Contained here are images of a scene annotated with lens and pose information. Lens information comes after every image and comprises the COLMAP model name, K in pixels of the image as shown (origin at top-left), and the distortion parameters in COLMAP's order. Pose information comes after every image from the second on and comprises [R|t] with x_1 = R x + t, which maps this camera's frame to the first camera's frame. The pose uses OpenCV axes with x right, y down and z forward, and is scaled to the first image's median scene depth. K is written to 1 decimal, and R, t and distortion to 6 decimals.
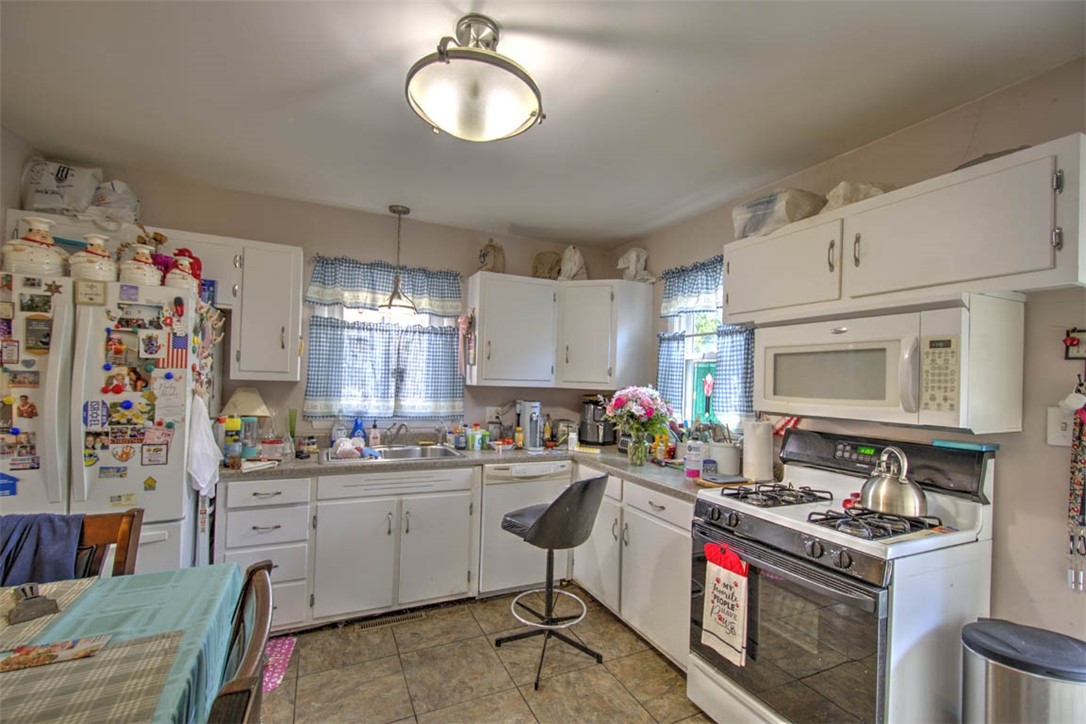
lens RADIAL K [[470.8, 0, 537.9], [0, 470.8, 372.7], [0, 0, 1]] dist [0.009778, 0.000375]
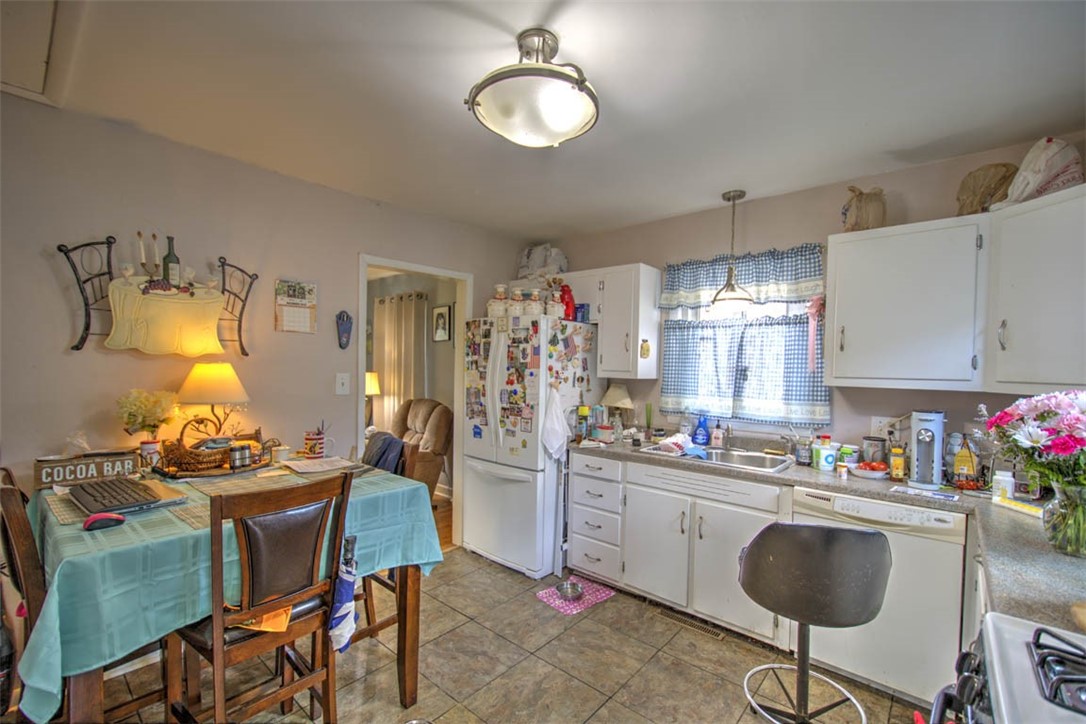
lens RADIAL K [[470.8, 0, 547.6], [0, 470.8, 376.0], [0, 0, 1]] dist [0.009778, 0.000375]
pose [[0.416307, -0.004523, -0.909213, 0.398790], [0.003537, 0.999988, -0.003355, 0.012372], [0.909217, -0.001819, 0.416318, 0.280277]]
